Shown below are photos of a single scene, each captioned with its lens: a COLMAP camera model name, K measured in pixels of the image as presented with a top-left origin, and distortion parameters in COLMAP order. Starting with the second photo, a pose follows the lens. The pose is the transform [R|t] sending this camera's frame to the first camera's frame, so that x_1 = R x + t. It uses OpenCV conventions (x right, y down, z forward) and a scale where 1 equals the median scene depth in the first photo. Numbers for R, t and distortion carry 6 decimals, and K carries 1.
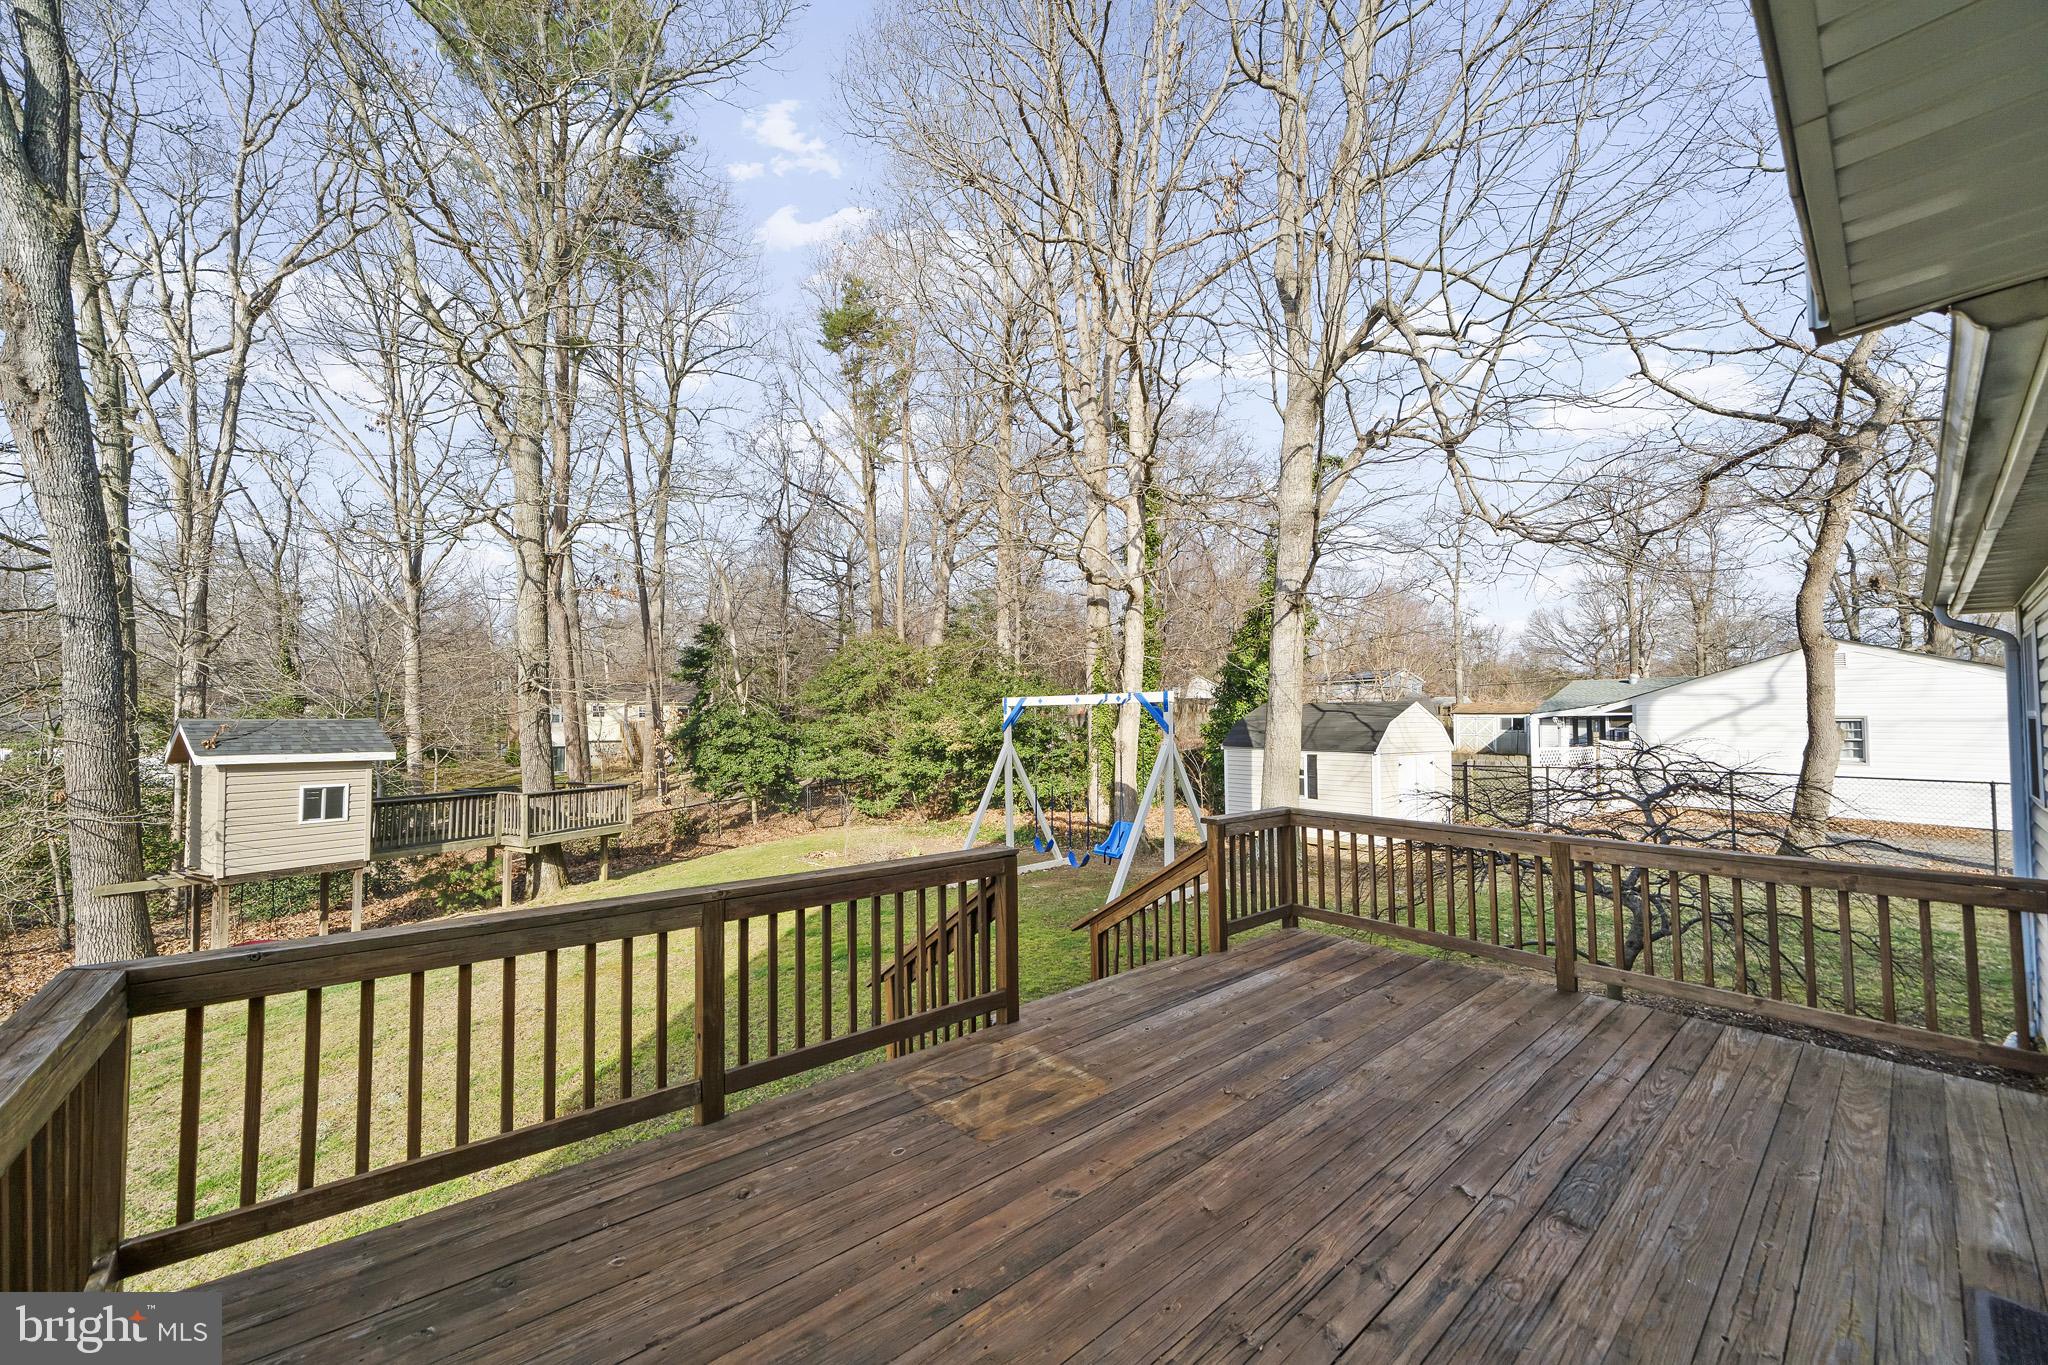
lens RADIAL K [[775.4, 0, 1024.0], [0, 775.4, 682.5], [0, 0, 1]] dist [-0.002243, 0.000187]
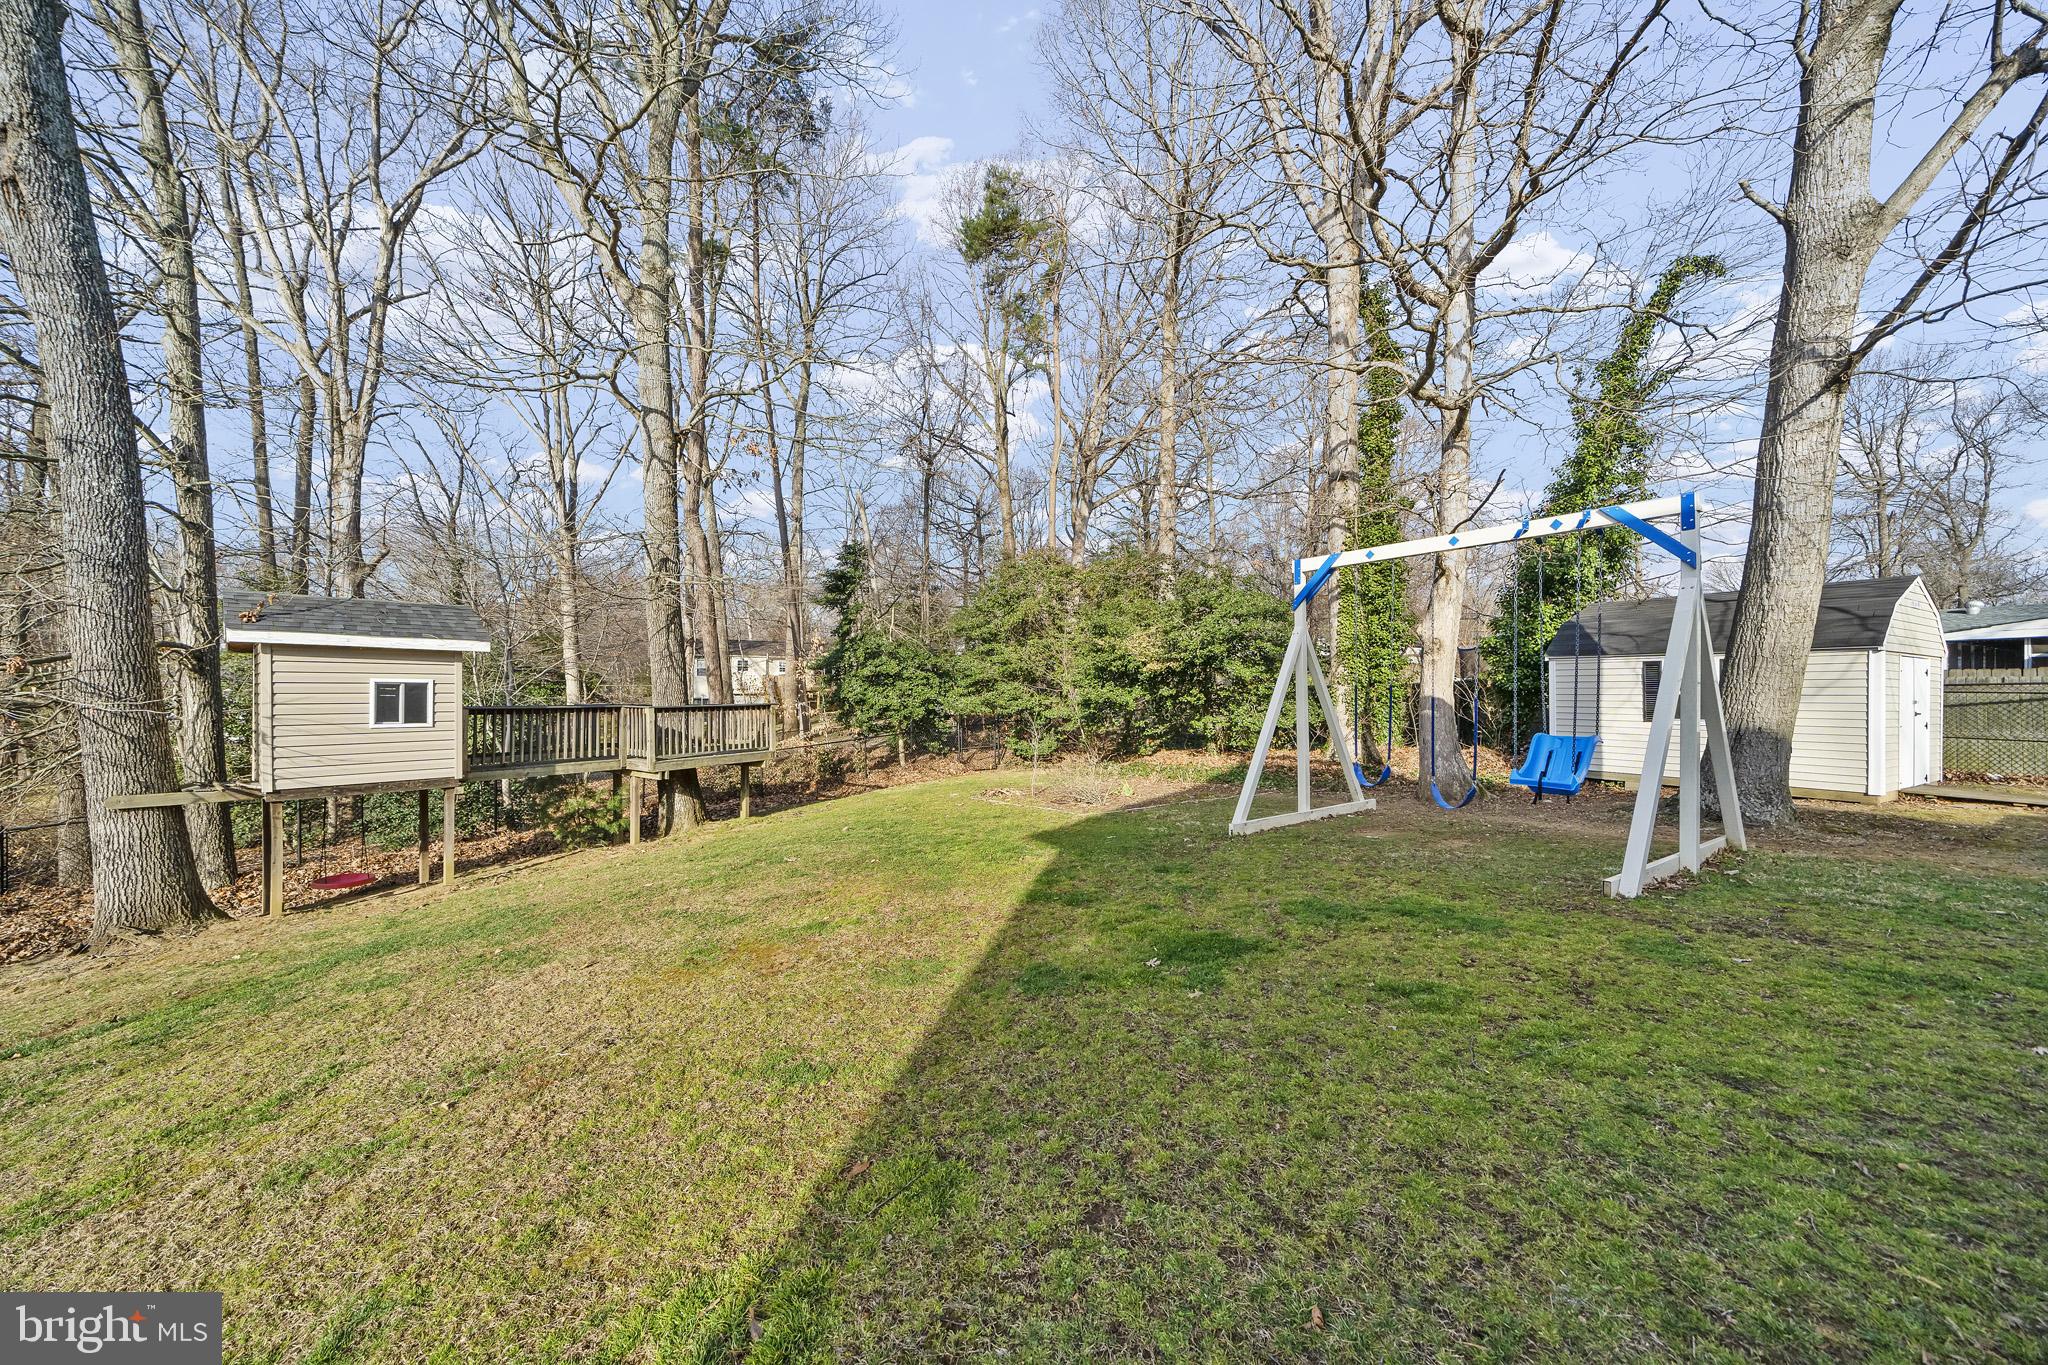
lens RADIAL K [[717.6, 0, 1024.0], [0, 717.6, 682.5], [0, 0, 1]] dist [-0.000165, -0.000237]
pose [[0.991455, 0.003828, -0.130393, -0.121825], [0.000883, 0.999350, 0.036050, 0.070858], [0.130446, -0.035857, 0.990807, 0.236097]]
